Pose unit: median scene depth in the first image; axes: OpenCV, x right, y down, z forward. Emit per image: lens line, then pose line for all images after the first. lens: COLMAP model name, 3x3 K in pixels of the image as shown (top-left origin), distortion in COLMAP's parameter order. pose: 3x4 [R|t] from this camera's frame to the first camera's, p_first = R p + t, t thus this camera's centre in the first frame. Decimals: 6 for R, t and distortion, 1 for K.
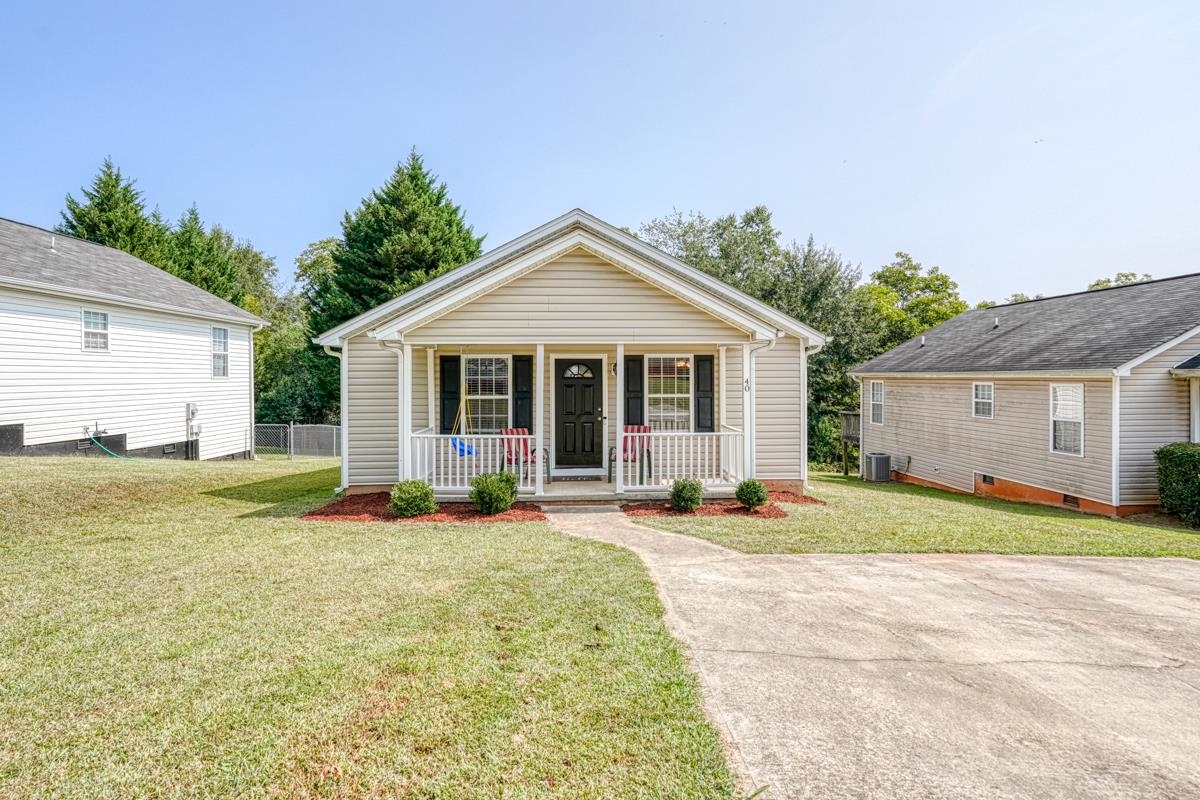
lens RADIAL K [[636.7, 0, 612.8], [0, 636.7, 378.0], [0, 0, 1]] dist [-0.006083, -0.000845]
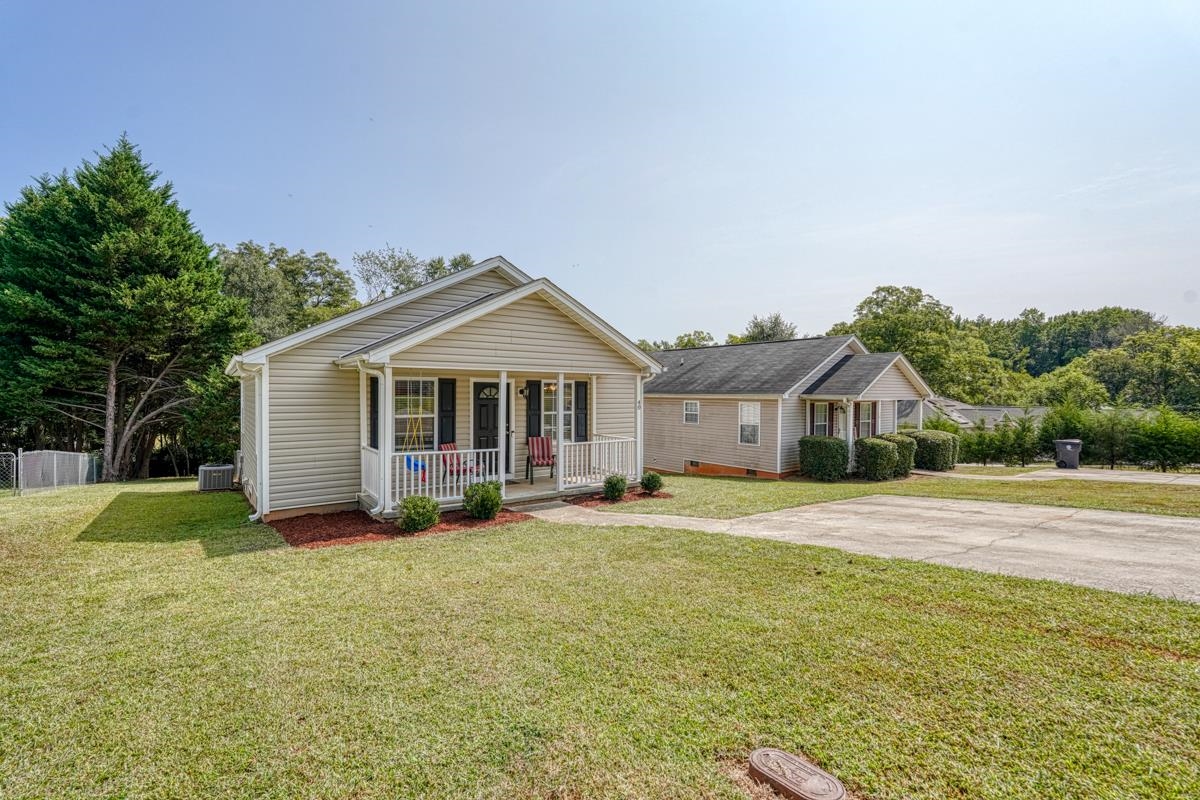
lens RADIAL K [[523.7, 0, 597.4], [0, 523.7, 400.5], [0, 0, 1]] dist [-0.004801, 0.000110]
pose [[0.840074, 0.000378, 0.542472, -0.412727], [-0.007037, 0.999923, 0.010200, -0.007658], [-0.542426, -0.012386, 0.840012, 0.076729]]
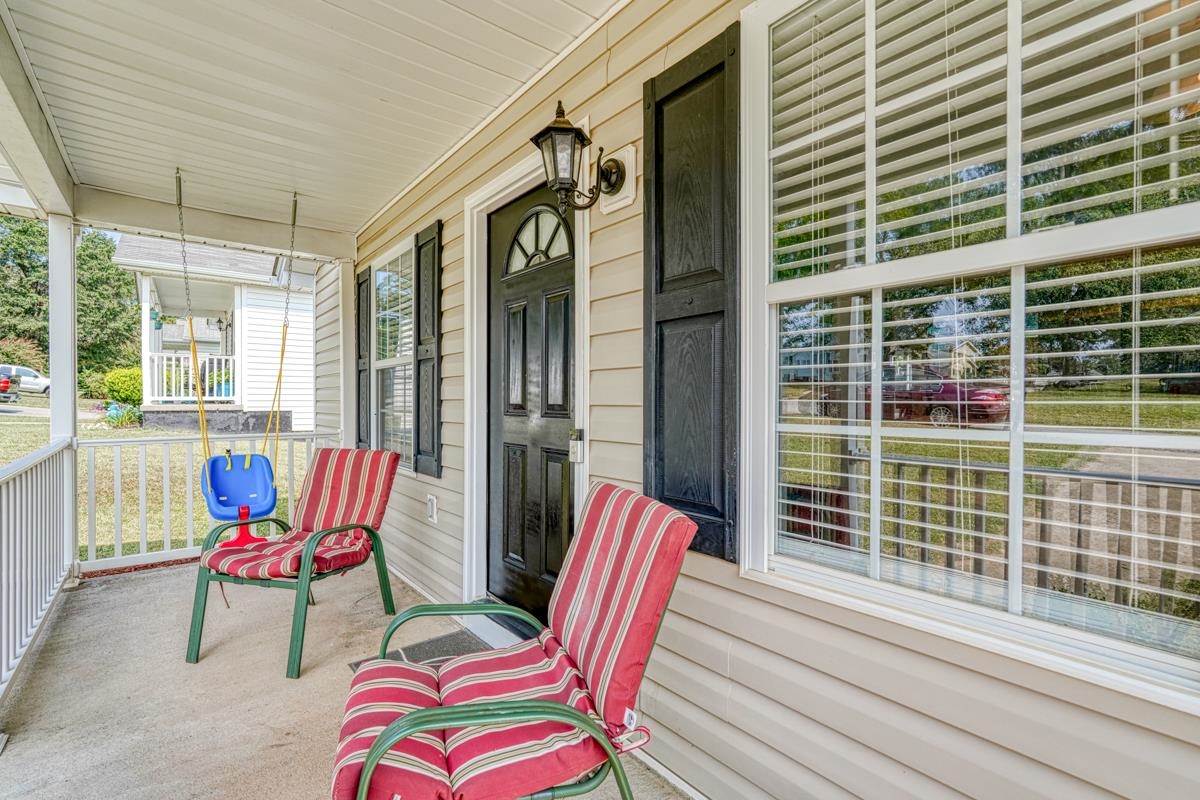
lens RADIAL K [[532.0, 0, 600.0], [0, 532.0, 400.0], [0, 0, 1]] dist [-0.000737, 0.000055]
pose [[0.587306, 0.002639, -0.809361, 0.128052], [-0.001659, 0.999997, 0.002056, 0.050619], [0.809364, 0.000135, 0.587308, 0.894178]]
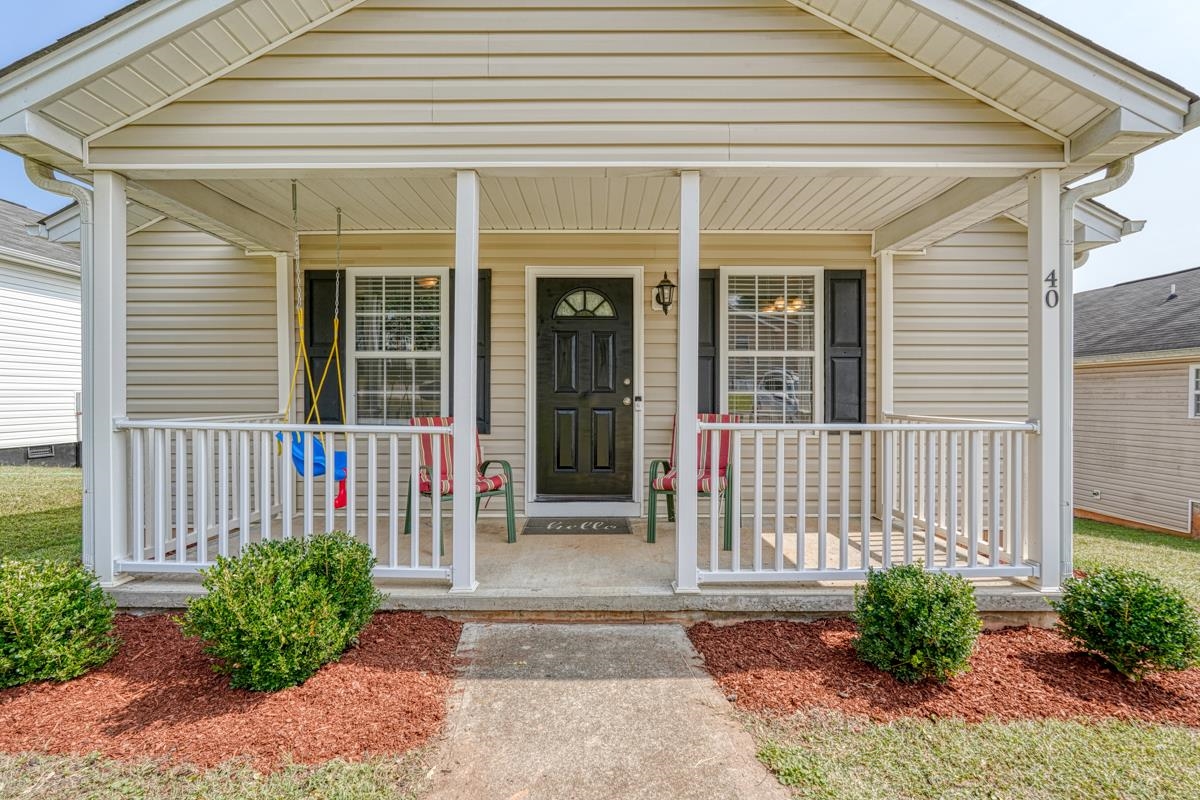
lens RADIAL K [[523.7, 0, 597.4], [0, 523.7, 400.5], [0, 0, 1]] dist [-0.004801, 0.000110]
pose [[0.997836, 0.005024, -0.065558, -0.016985], [-0.004778, 0.999981, 0.003911, 0.062070], [0.065577, -0.003590, 0.997841, 0.592721]]
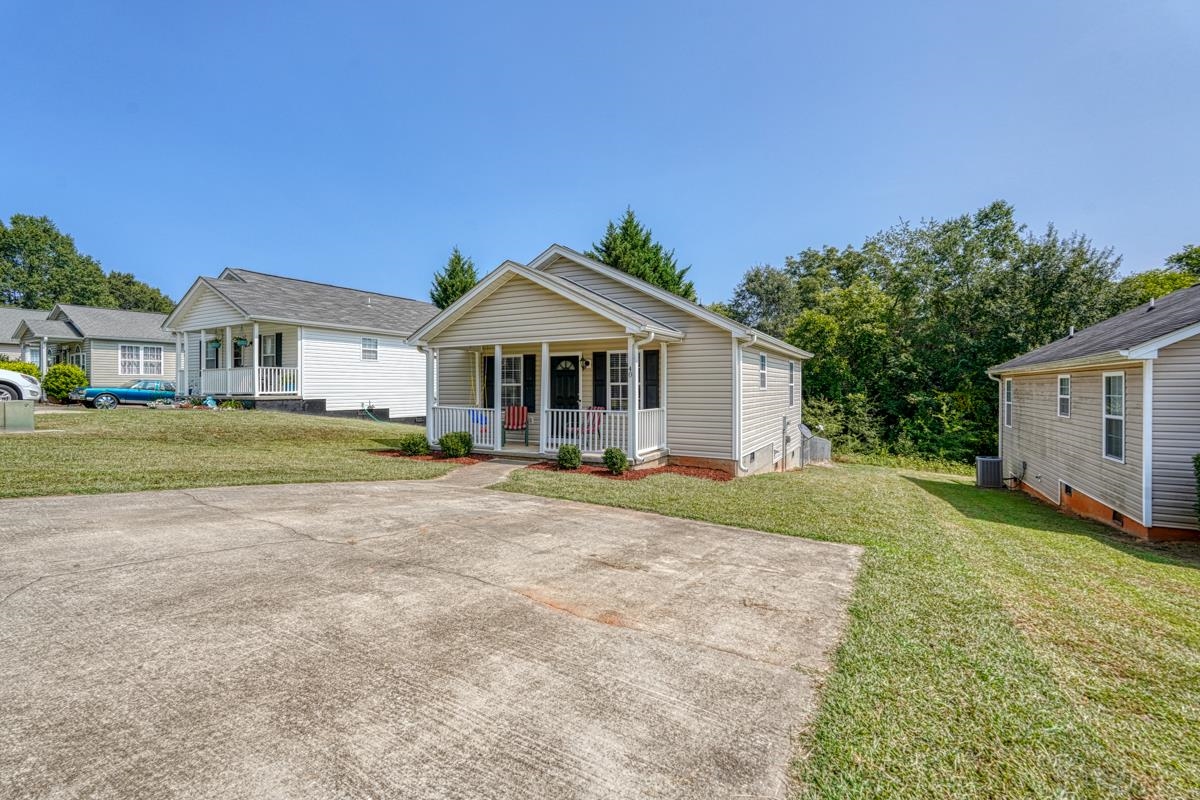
lens RADIAL K [[529.9, 0, 600.5], [0, 529.9, 387.7], [0, 0, 1]] dist [-0.001203, 0.000236]
pose [[0.852156, 0.003293, -0.523277, 0.585331], [-0.003602, 0.999993, 0.000428, 0.034914], [0.523275, 0.001520, 0.852162, 0.093960]]
